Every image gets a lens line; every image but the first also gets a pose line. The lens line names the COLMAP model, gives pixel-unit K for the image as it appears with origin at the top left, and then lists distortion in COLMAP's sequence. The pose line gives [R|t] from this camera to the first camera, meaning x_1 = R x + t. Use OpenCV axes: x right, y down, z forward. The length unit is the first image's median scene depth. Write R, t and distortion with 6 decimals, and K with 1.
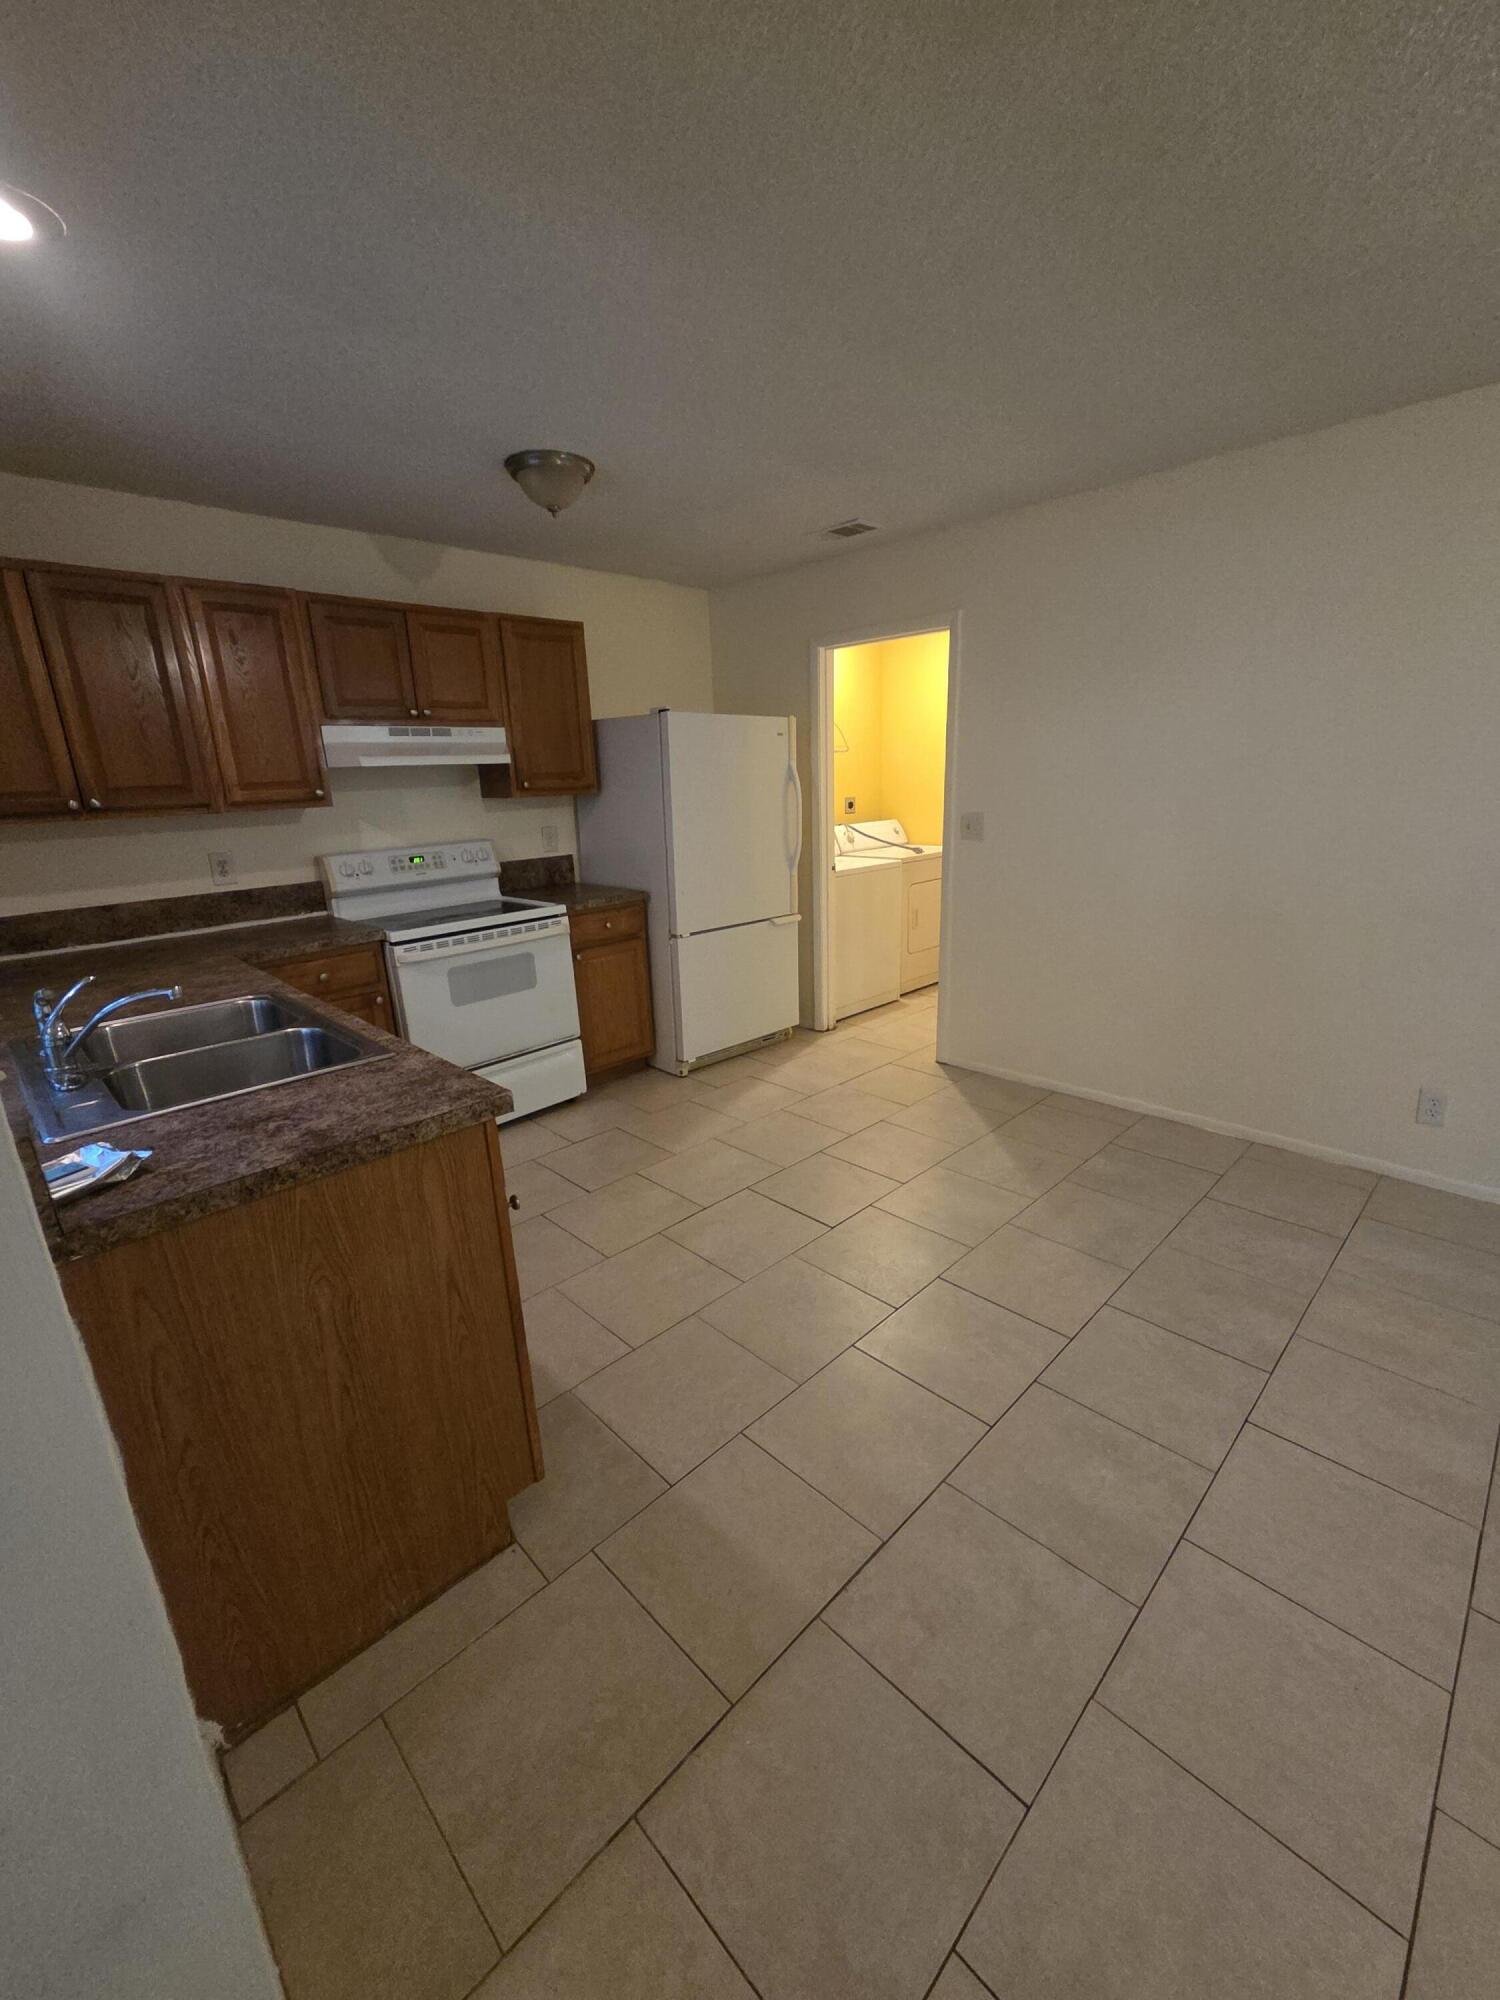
lens RADIAL K [[822.6, 0, 752.0], [0, 822.6, 1005.0], [0, 0, 1]] dist [0.000892, -0.000830]
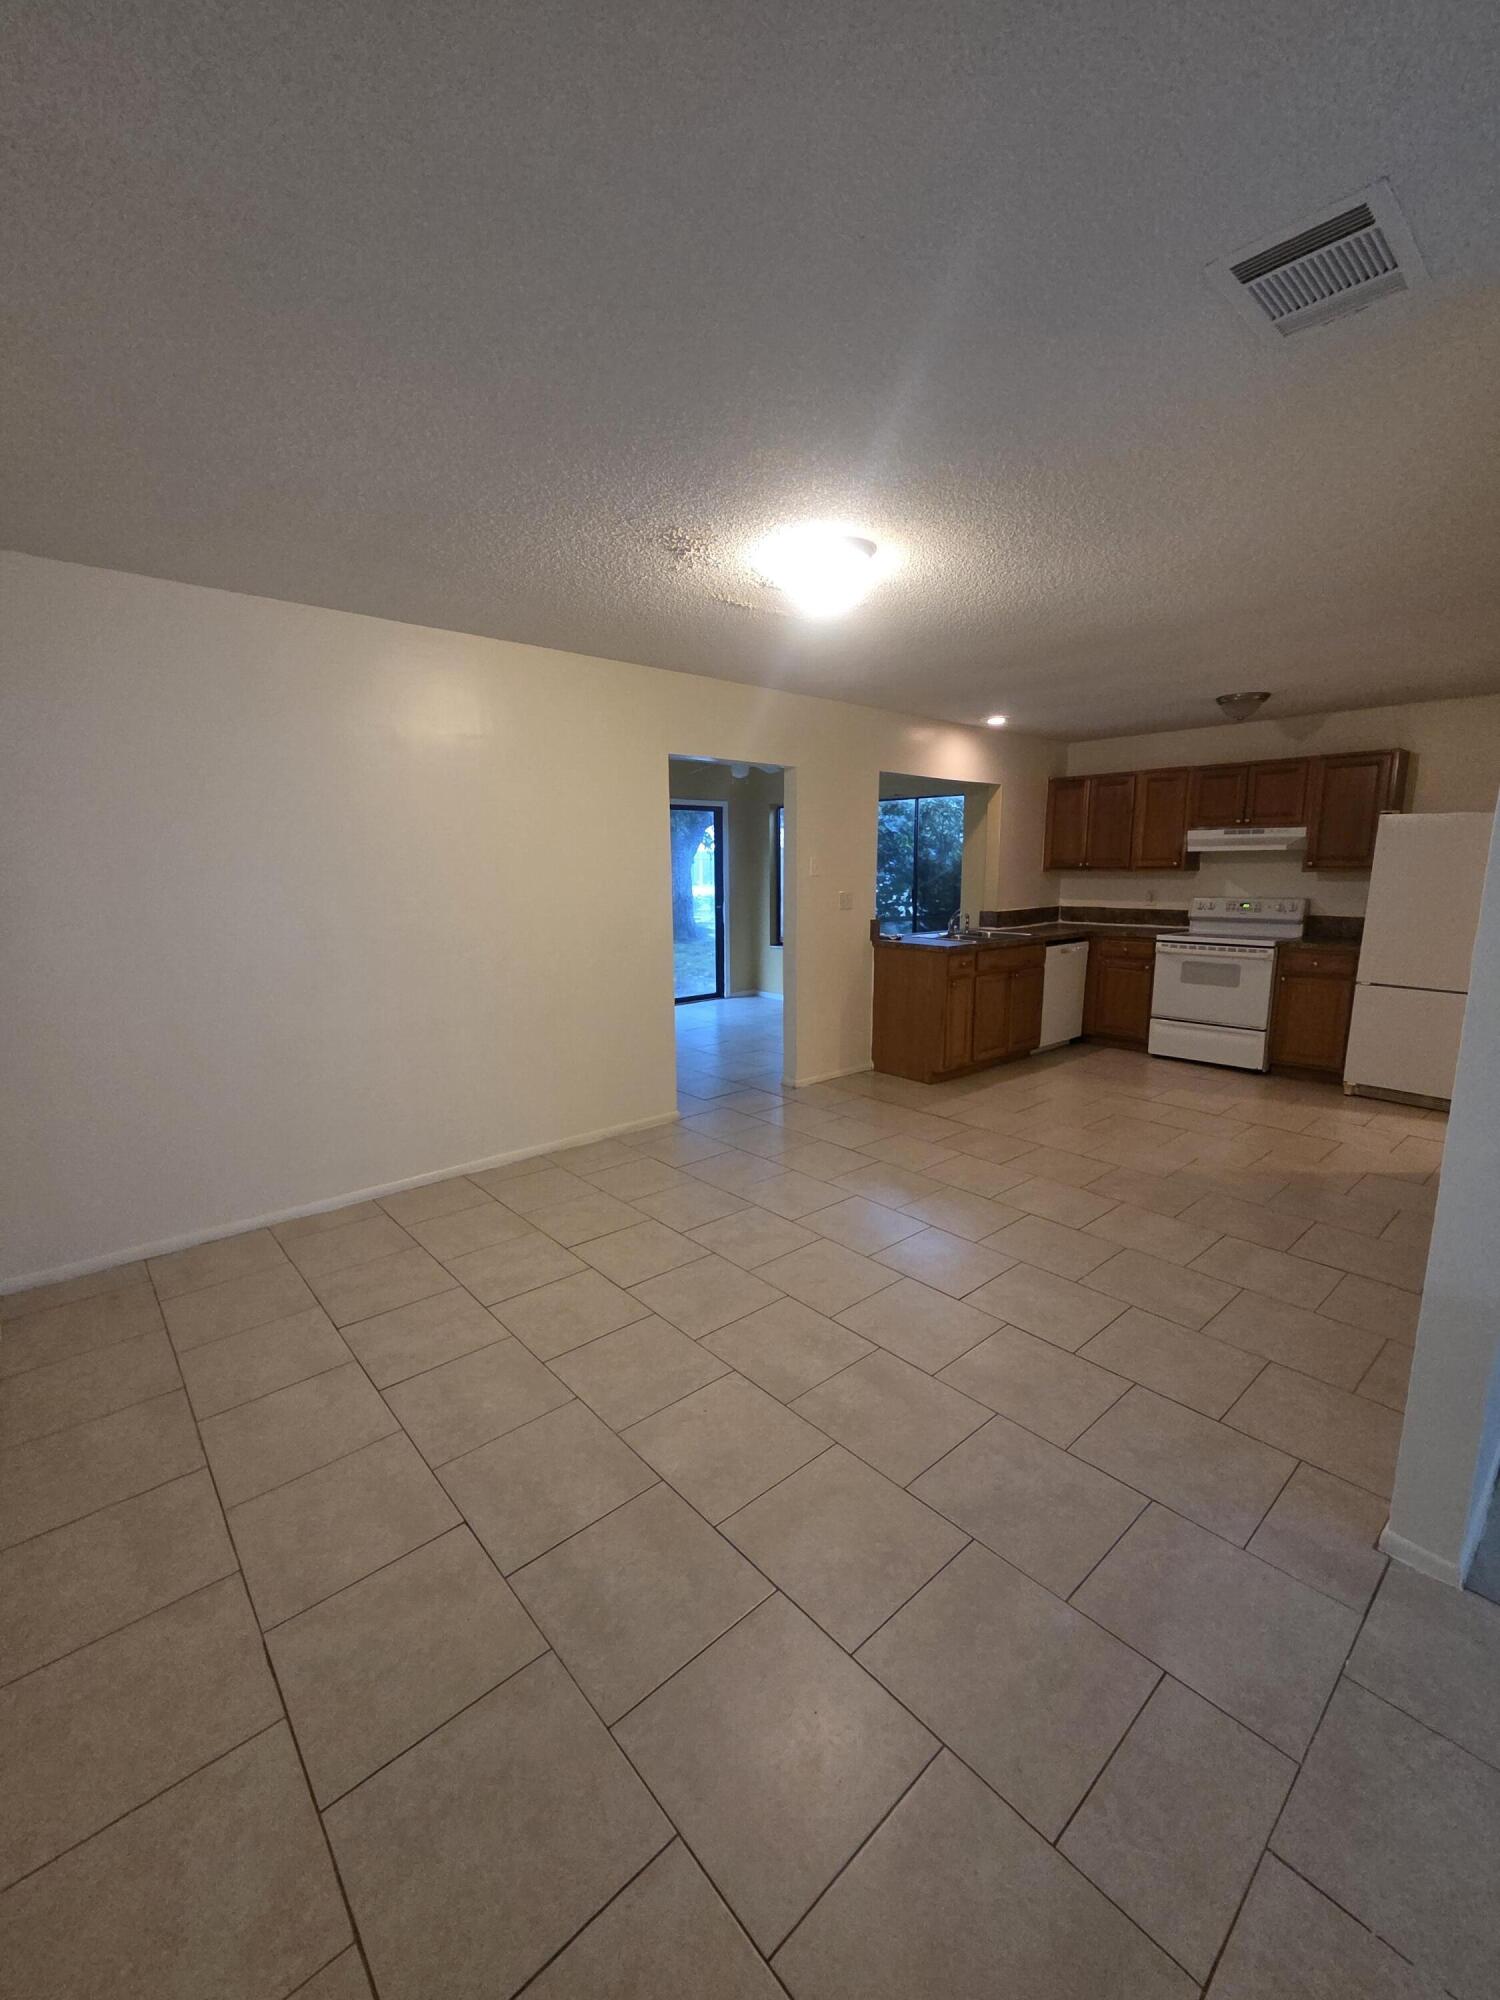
lens RADIAL K [[822.6, 0, 750.8], [0, 822.6, 1014.2], [0, 0, 1]] dist [0.000892, -0.000830]
pose [[-0.057524, 0.217141, -0.974444, 1.382099], [-0.265877, 0.937478, 0.224599, -0.081801], [0.962289, 0.272002, 0.003805, 0.095299]]
